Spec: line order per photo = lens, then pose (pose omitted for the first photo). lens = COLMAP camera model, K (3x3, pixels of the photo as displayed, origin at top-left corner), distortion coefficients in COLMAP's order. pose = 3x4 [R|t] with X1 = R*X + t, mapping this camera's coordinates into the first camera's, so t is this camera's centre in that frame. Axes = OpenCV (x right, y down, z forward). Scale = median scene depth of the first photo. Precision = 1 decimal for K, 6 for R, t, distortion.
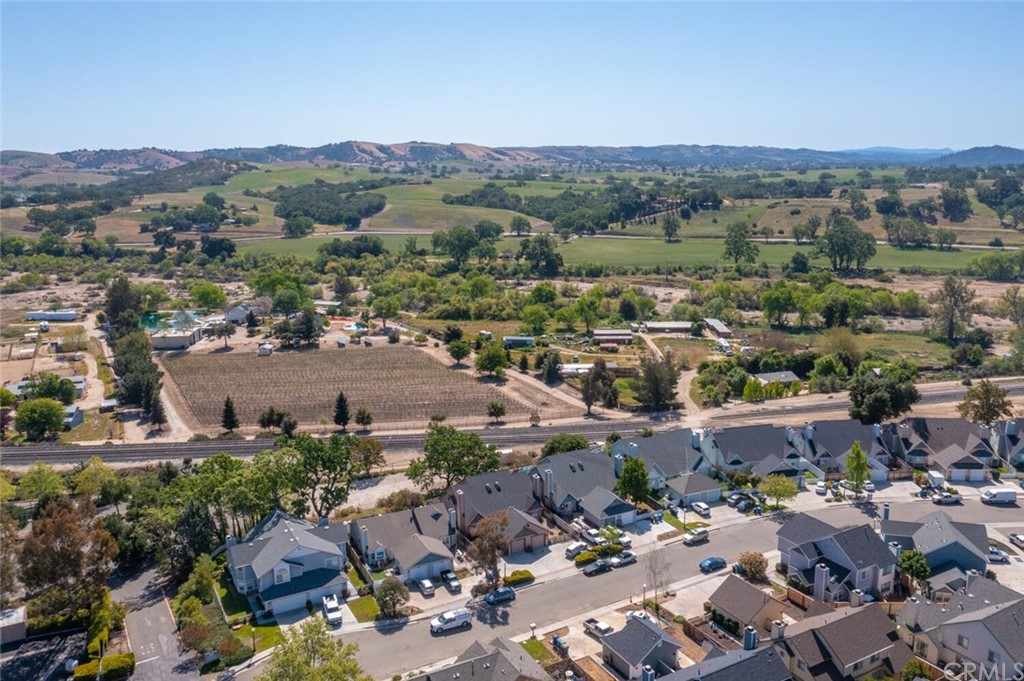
lens RADIAL K [[806.7, 0, 511.0], [0, 806.7, 338.1], [0, 0, 1]] dist [-0.021118, 0.001198]
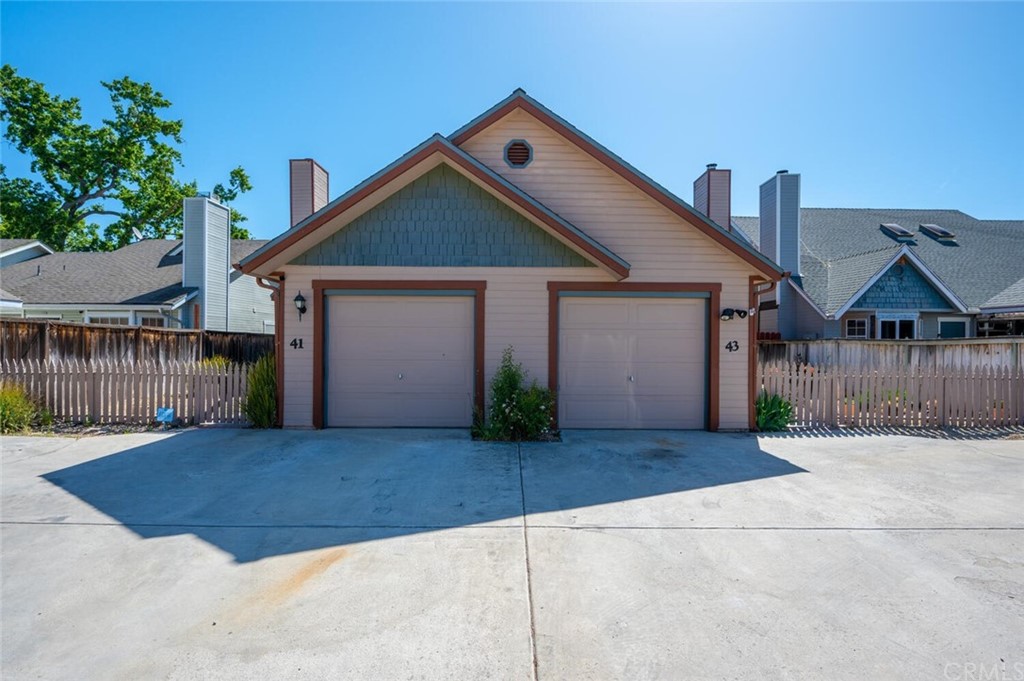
lens RADIAL K [[501.9, 0, 514.1], [0, 501.9, 344.4], [0, 0, 1]] dist [-0.000313, -0.000012]
pose [[0.895976, 0.019107, -0.443691, 0.023771], [-0.111544, 0.976729, -0.183187, 0.131592], [0.429866, 0.213622, 0.877257, 0.470733]]
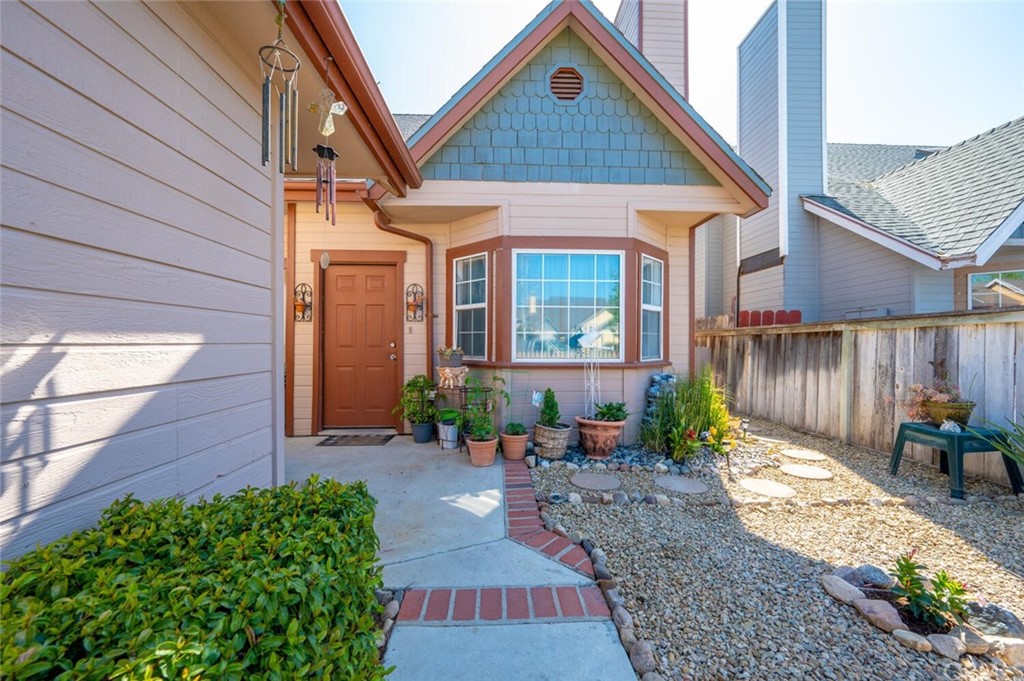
lens RADIAL K [[403.9, 0, 512.6], [0, 403.9, 342.4], [0, 0, 1]] dist [-0.001595, -0.000065]
pose [[0.905481, 0.015018, -0.424122, 0.020537], [-0.105042, 0.976208, -0.189693, 0.122149], [0.411182, 0.216314, 0.885515, 0.516401]]
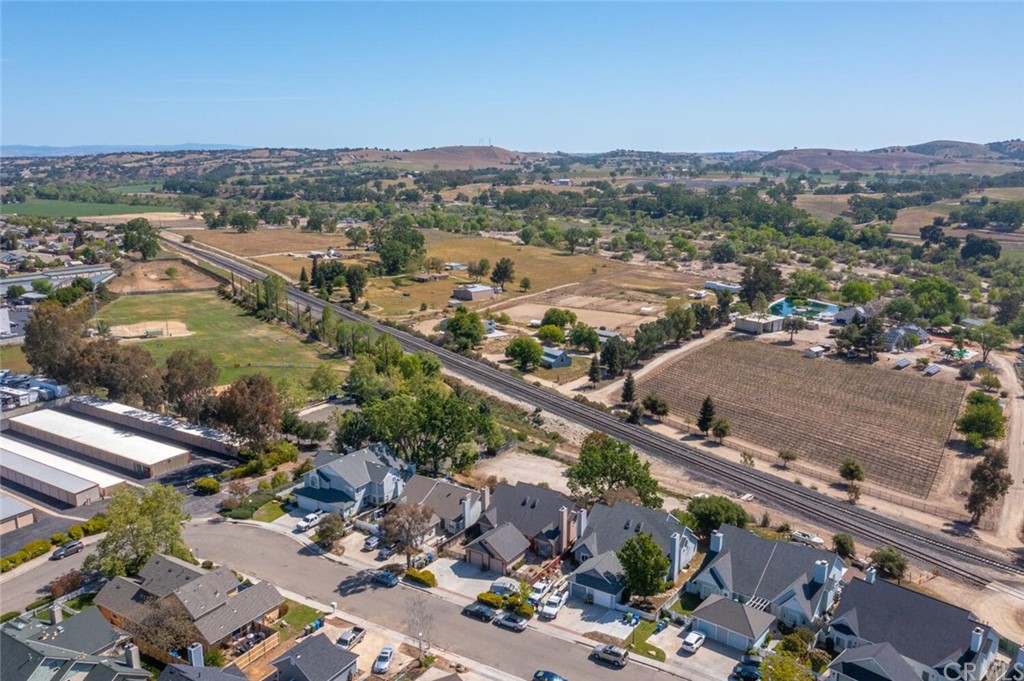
lens RADIAL K [[806.7, 0, 511.0], [0, 806.7, 338.1], [0, 0, 1]] dist [-0.021118, 0.001198]
pose [[0.494784, 0.200690, -0.845525, 0.383601], [-0.190722, 0.974324, 0.119655, -0.056676], [0.847829, 0.102057, 0.520356, 0.254897]]
